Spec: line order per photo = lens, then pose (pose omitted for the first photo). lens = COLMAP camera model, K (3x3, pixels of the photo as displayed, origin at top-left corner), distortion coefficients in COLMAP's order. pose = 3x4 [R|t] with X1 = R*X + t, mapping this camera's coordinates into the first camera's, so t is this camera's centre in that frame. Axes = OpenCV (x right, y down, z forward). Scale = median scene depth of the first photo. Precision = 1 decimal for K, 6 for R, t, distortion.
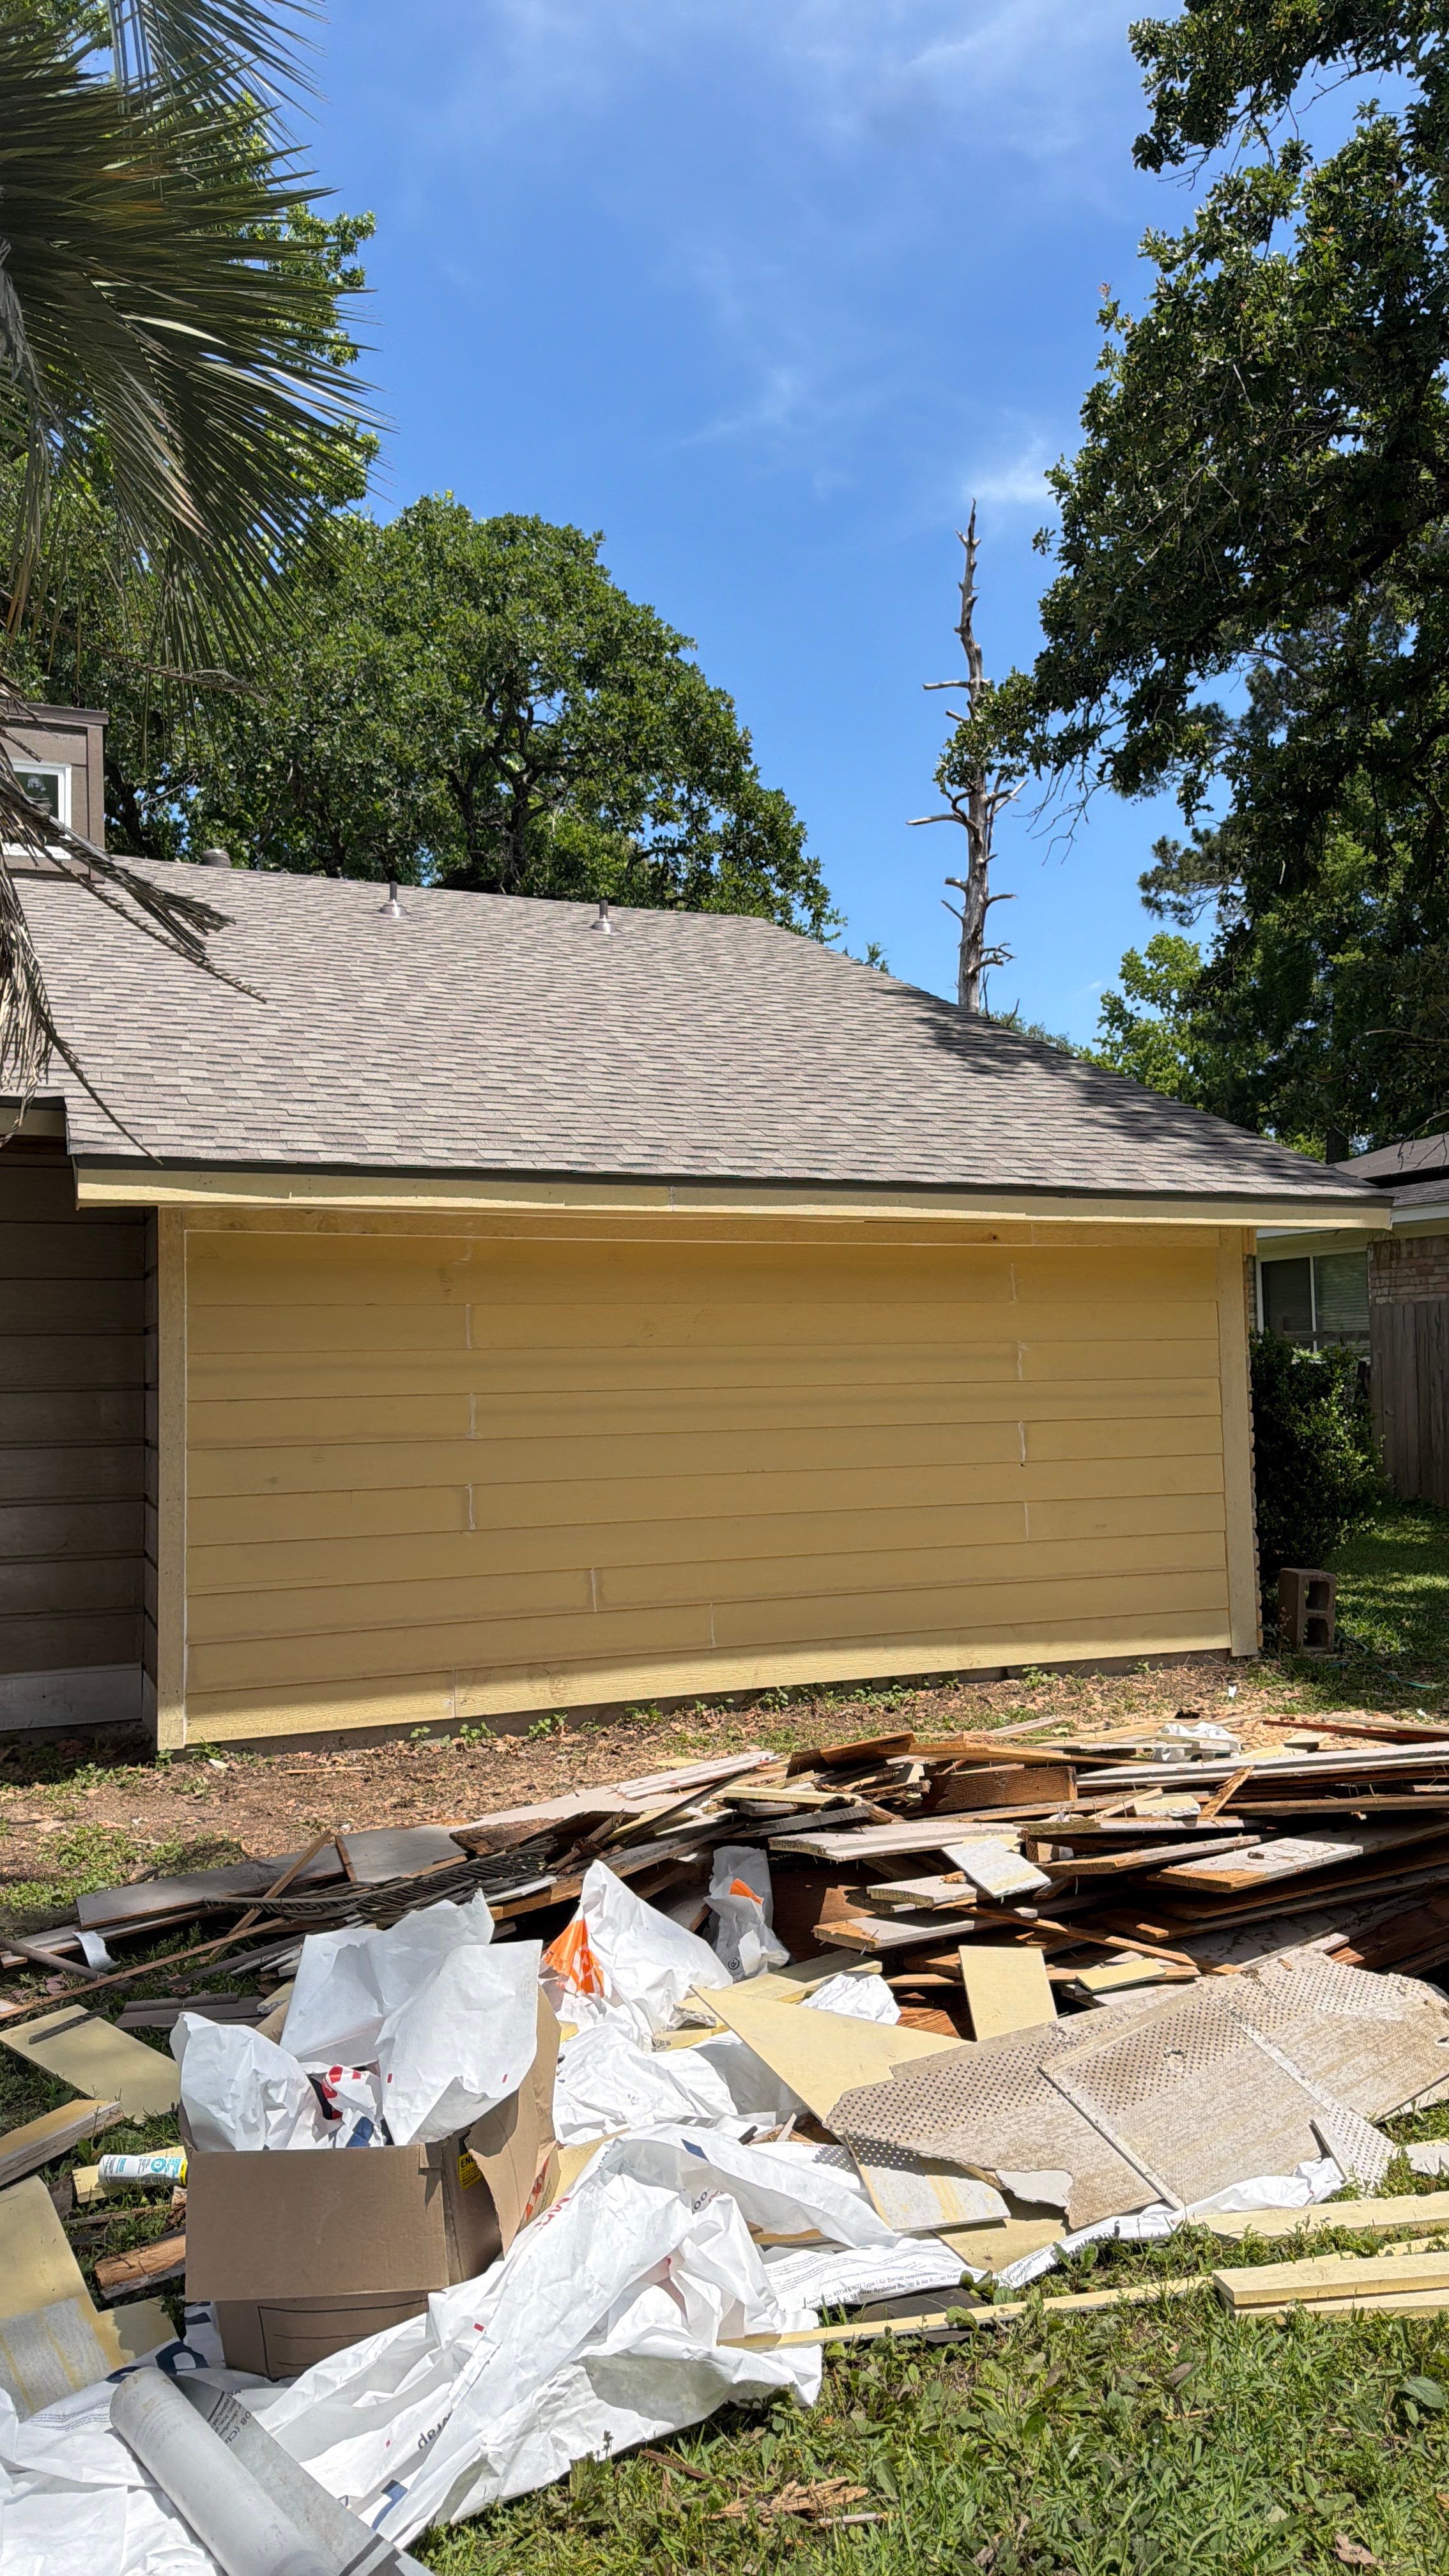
lens RADIAL K [[1833.3, 0, 724.5], [0, 1833.3, 1288.0], [0, 0, 1]] dist [-0.003978, -0.004206]
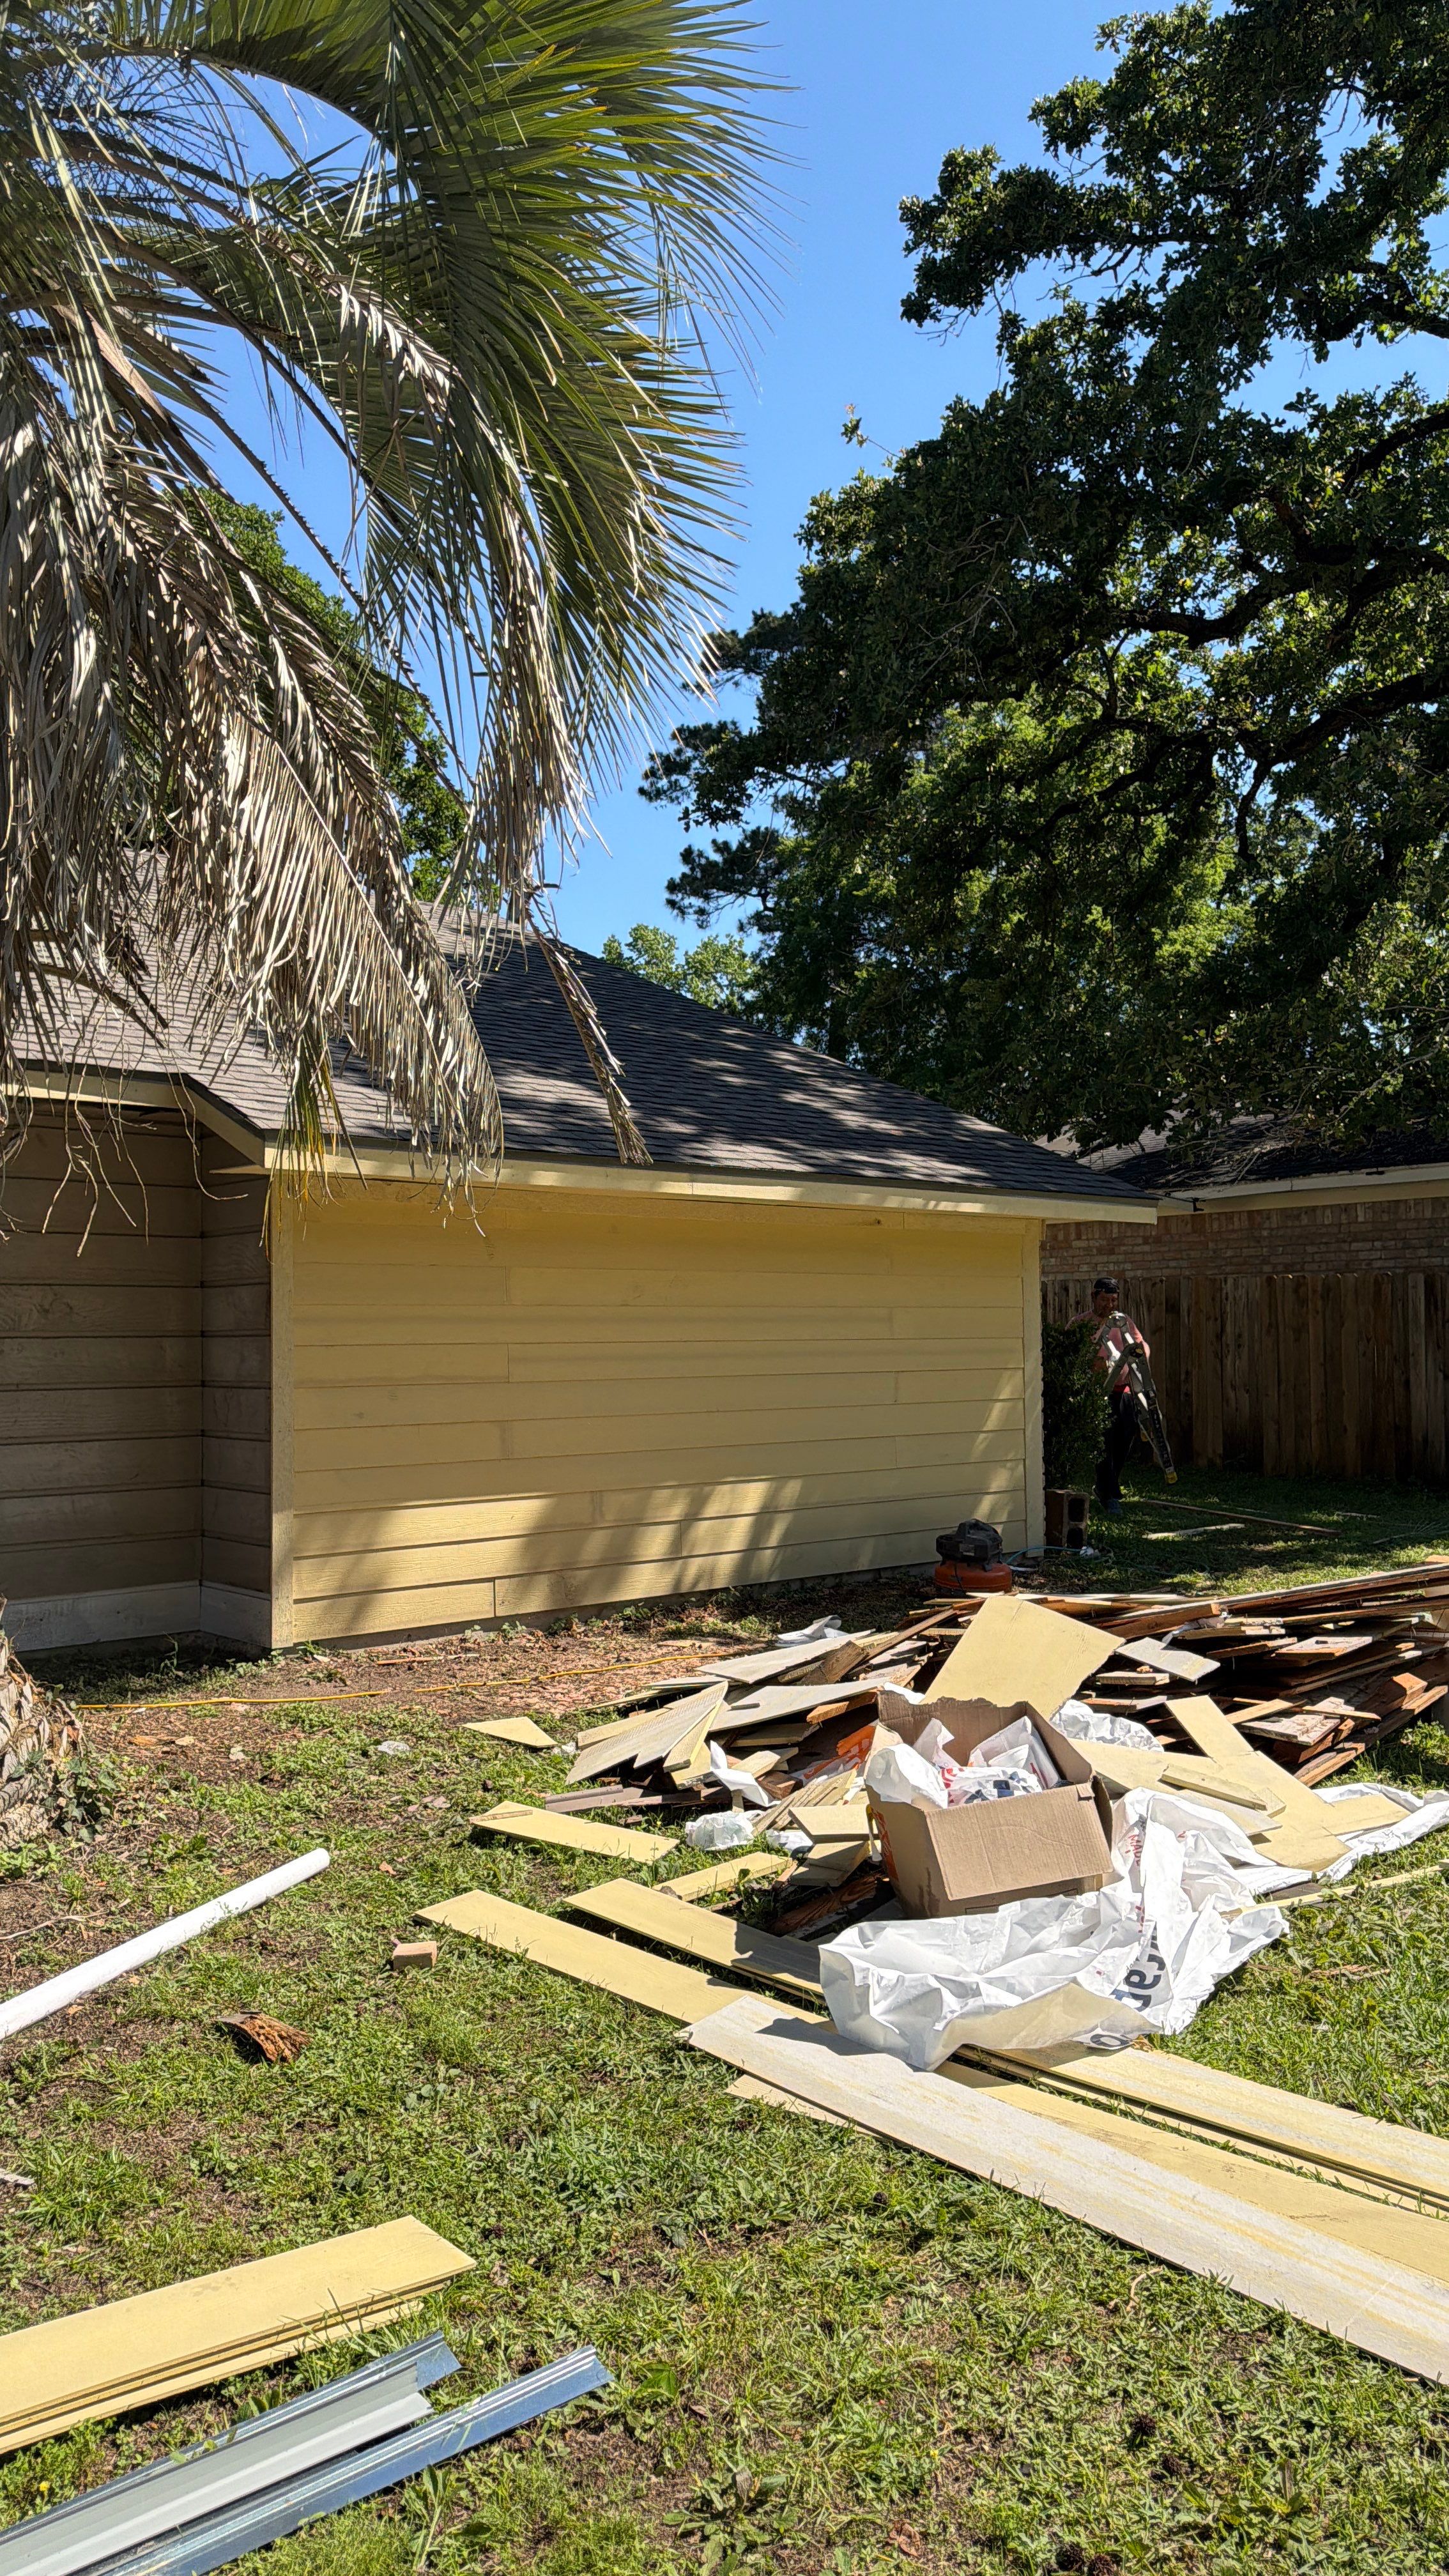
lens RADIAL K [[1796.7, 0, 734.7], [0, 1796.7, 1279.1], [0, 0, 1]] dist [0.079304, -0.103622]
pose [[0.950939, 0.022062, 0.308591, -0.352384], [-0.025833, 0.999633, 0.008139, 0.003032], [-0.308298, -0.015711, 0.951160, -0.152568]]
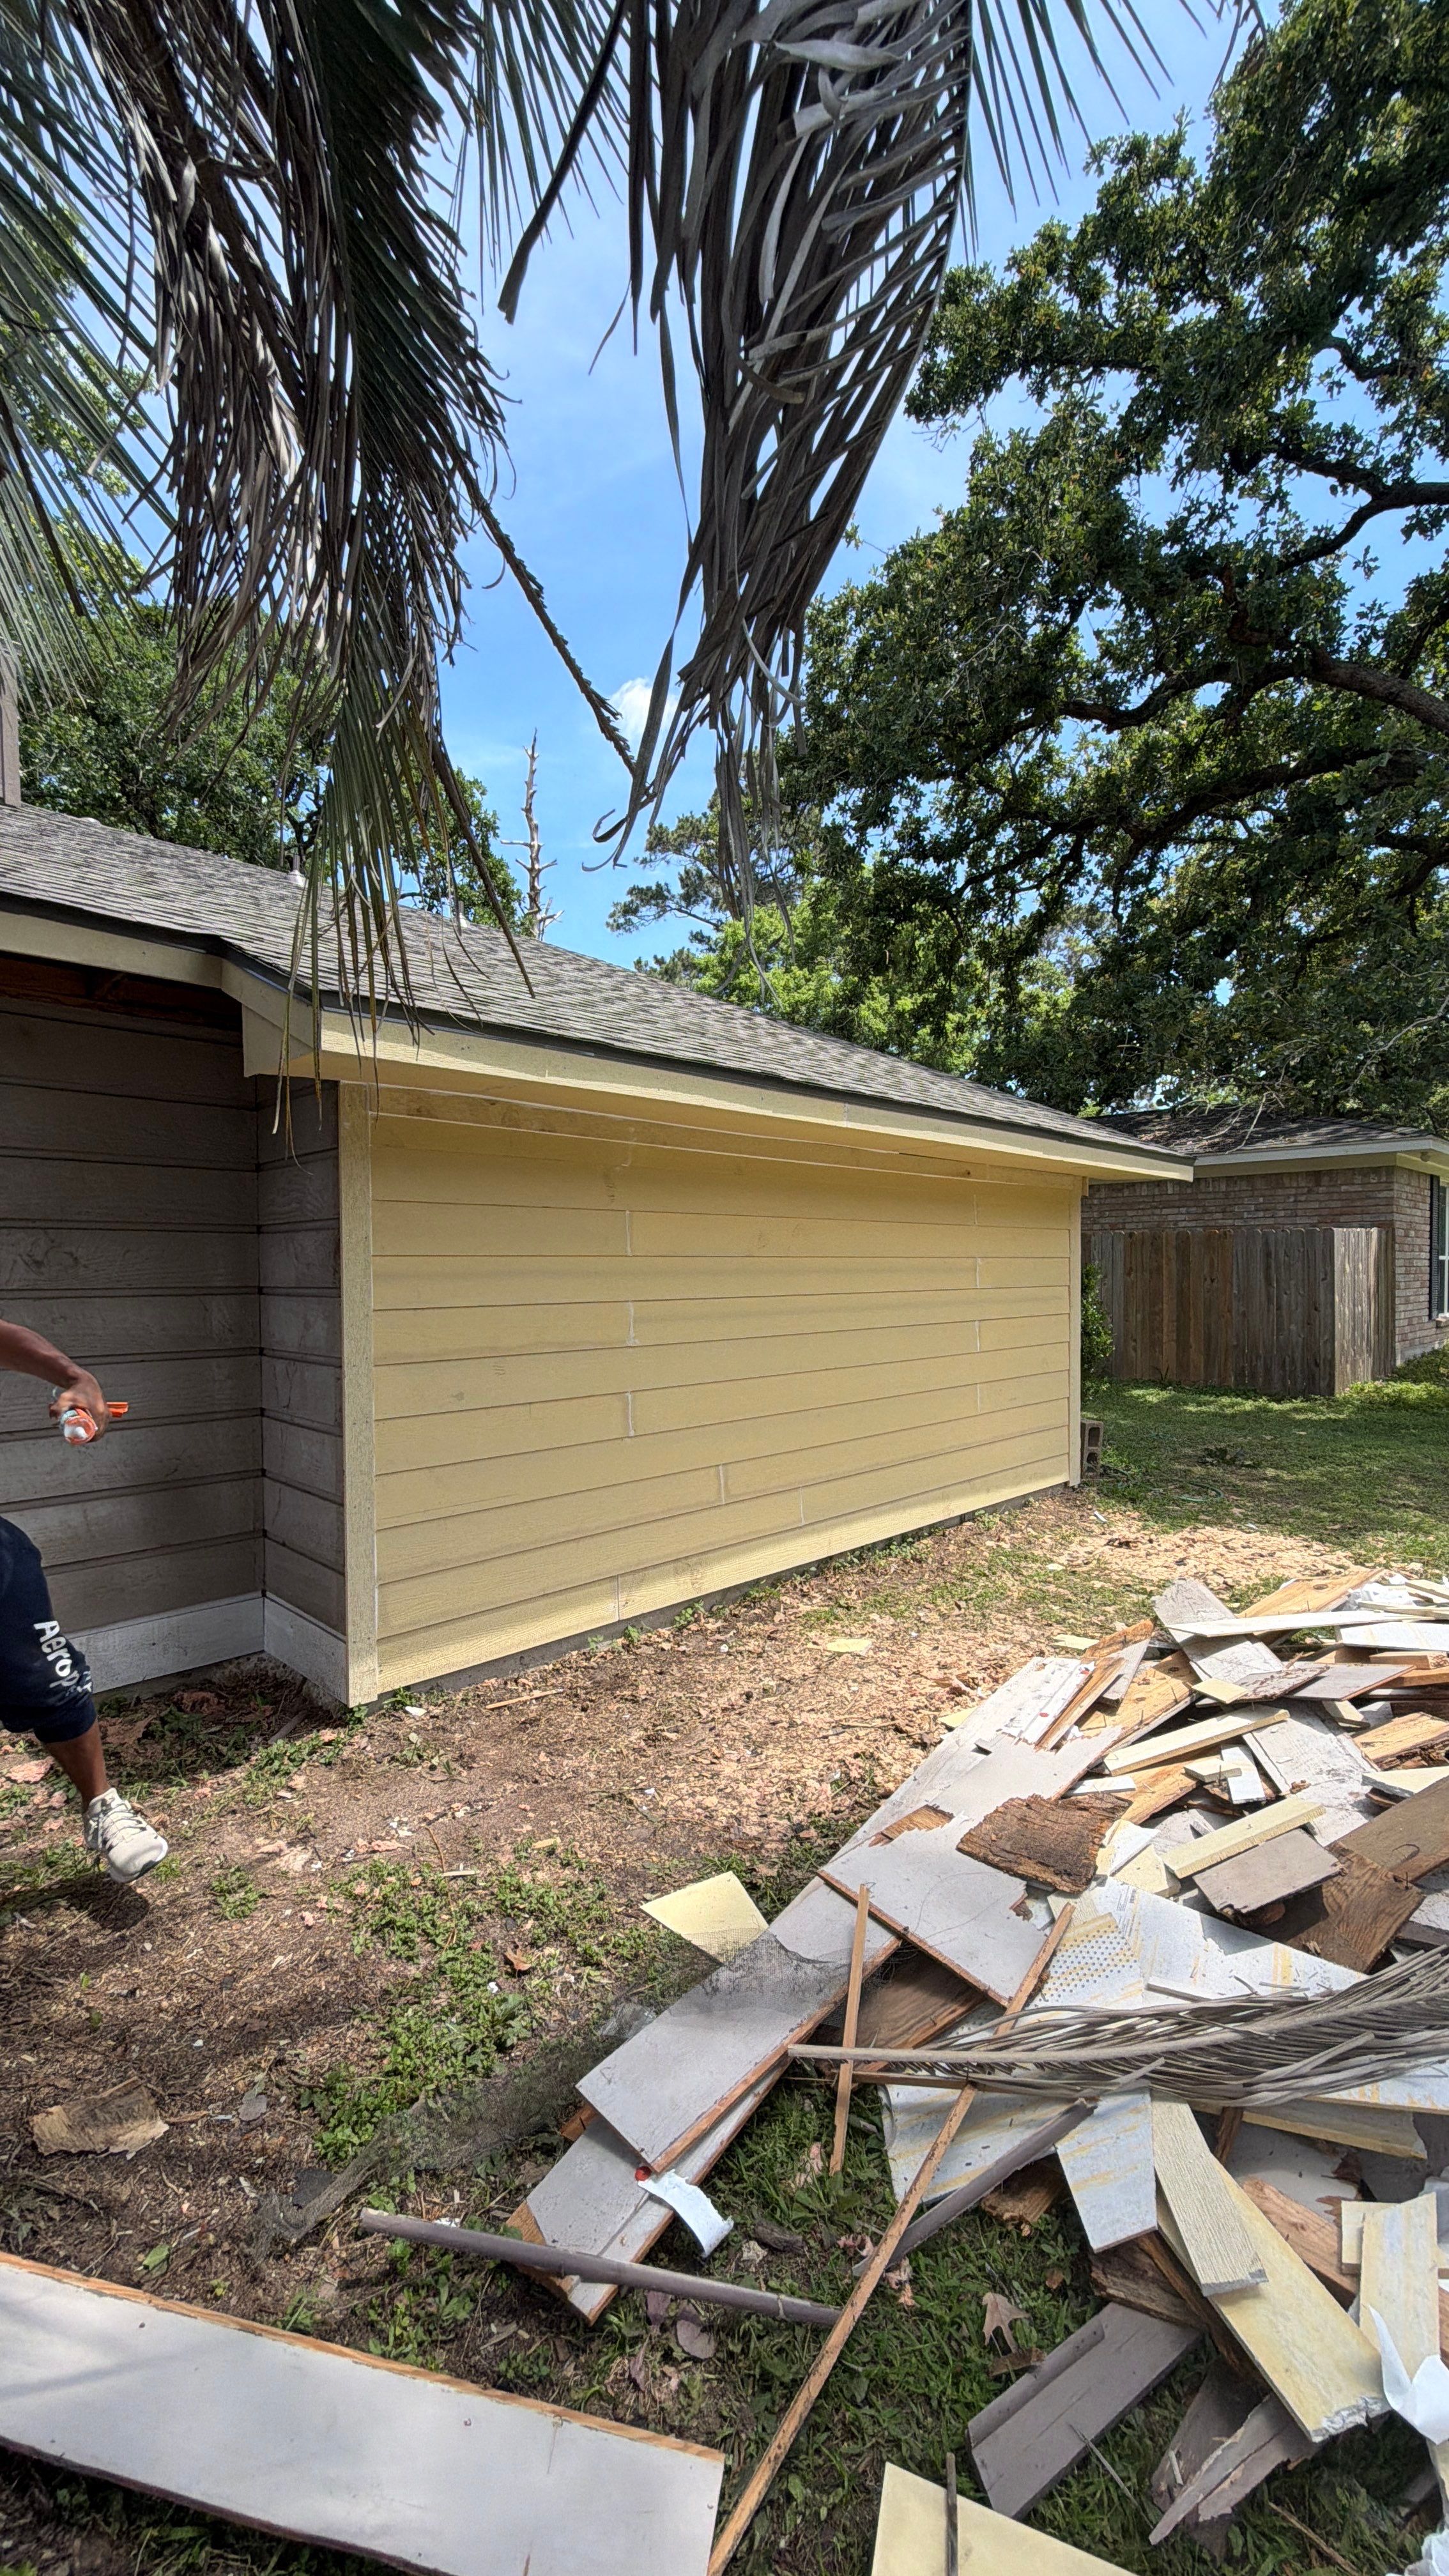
lens RADIAL K [[1036.2, 0, 724.5], [0, 1036.2, 1288.0], [0, 0, 1]] dist [-0.028589, 0.012518]
pose [[0.924930, 0.007627, 0.380062, -0.300921], [-0.031454, 0.997906, 0.056522, 0.016548], [-0.378835, -0.064233, 0.923233, 0.445270]]
